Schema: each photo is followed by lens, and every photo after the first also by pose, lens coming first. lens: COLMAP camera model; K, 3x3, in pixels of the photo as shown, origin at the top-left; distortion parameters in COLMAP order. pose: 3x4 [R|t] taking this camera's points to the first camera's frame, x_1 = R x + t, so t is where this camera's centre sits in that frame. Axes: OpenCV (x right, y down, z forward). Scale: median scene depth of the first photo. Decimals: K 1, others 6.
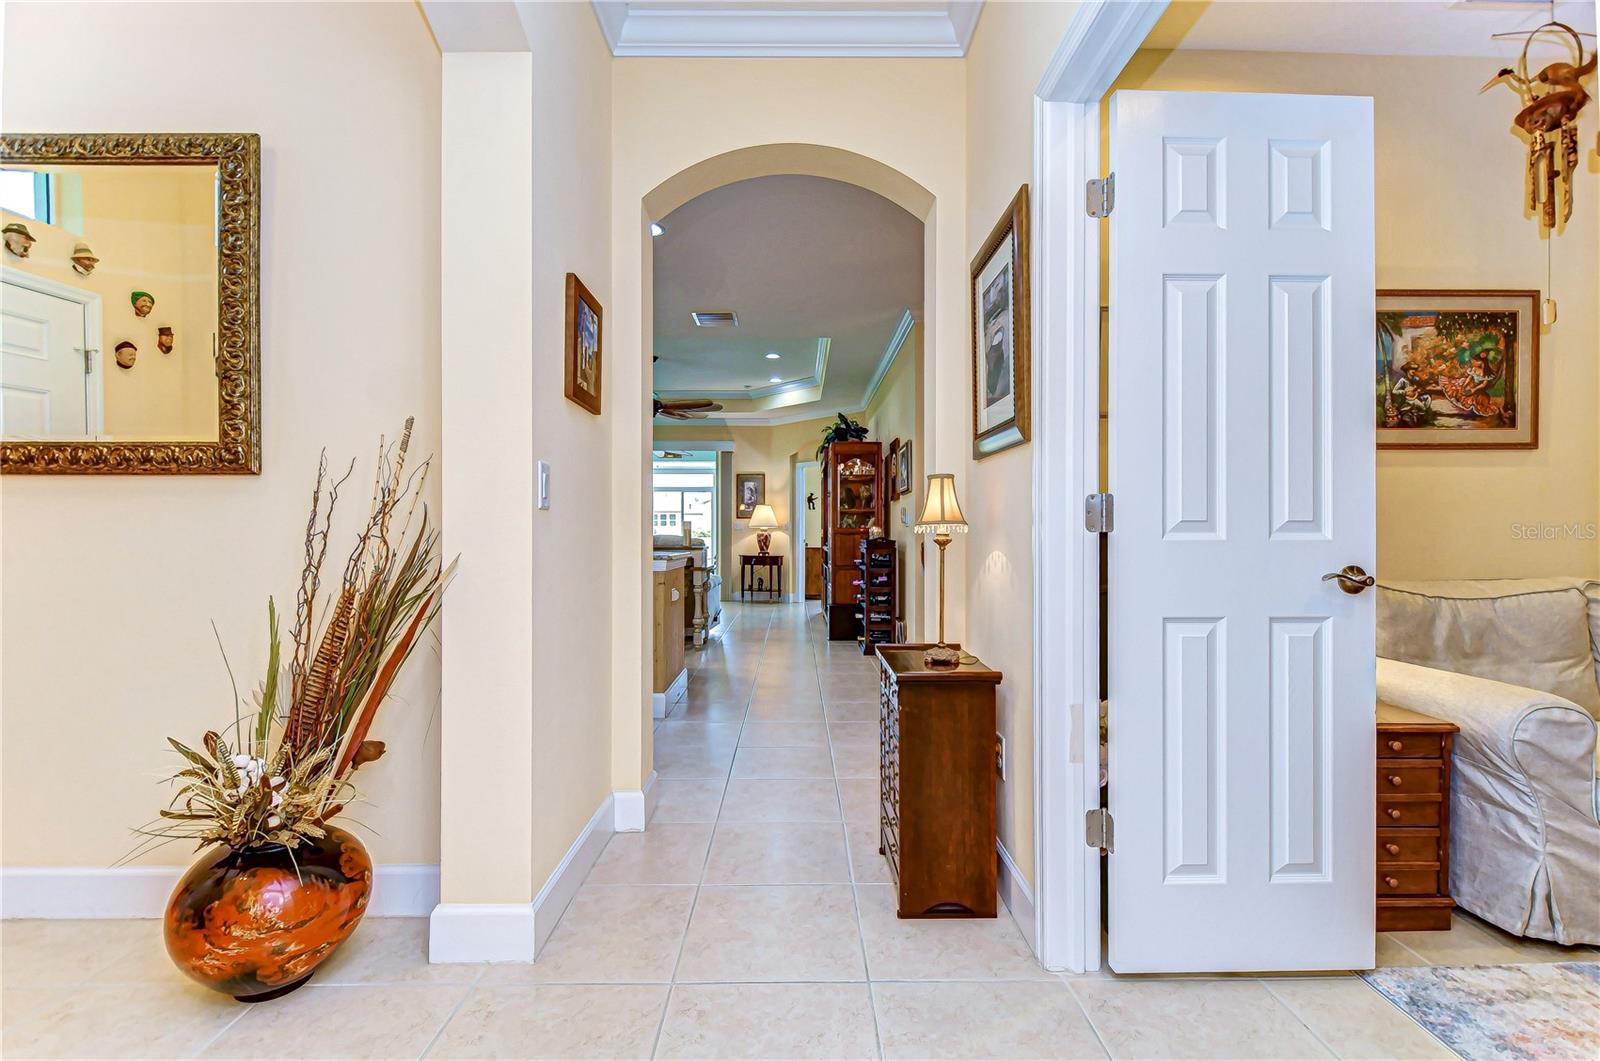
lens RADIAL K [[696.4, 0, 815.0], [0, 696.4, 530.3], [0, 0, 1]] dist [-0.011335, 0.000419]
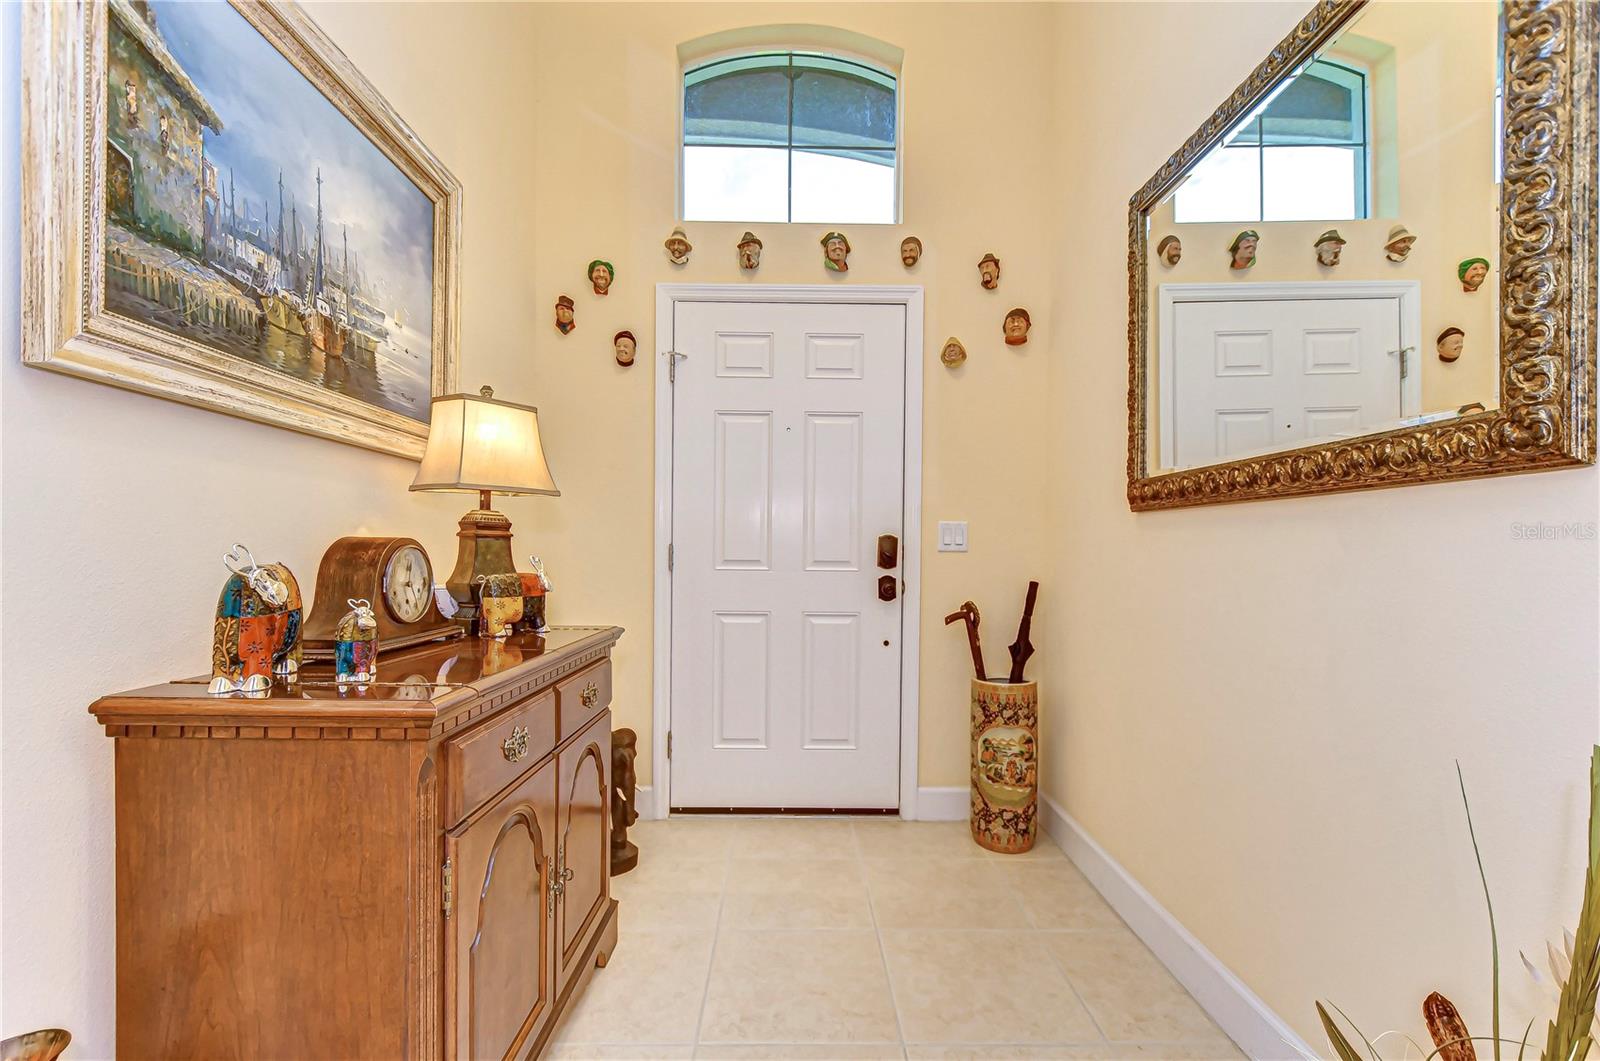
lens RADIAL K [[705.6, 0, 800.1], [0, 705.6, 556.4], [0, 0, 1]] dist [0.000751, -0.000558]
pose [[-0.007658, 0.007375, -0.999943, -0.333610], [-0.007583, 0.999944, 0.007433, -0.018572], [0.999942, 0.007640, -0.007602, 0.484550]]
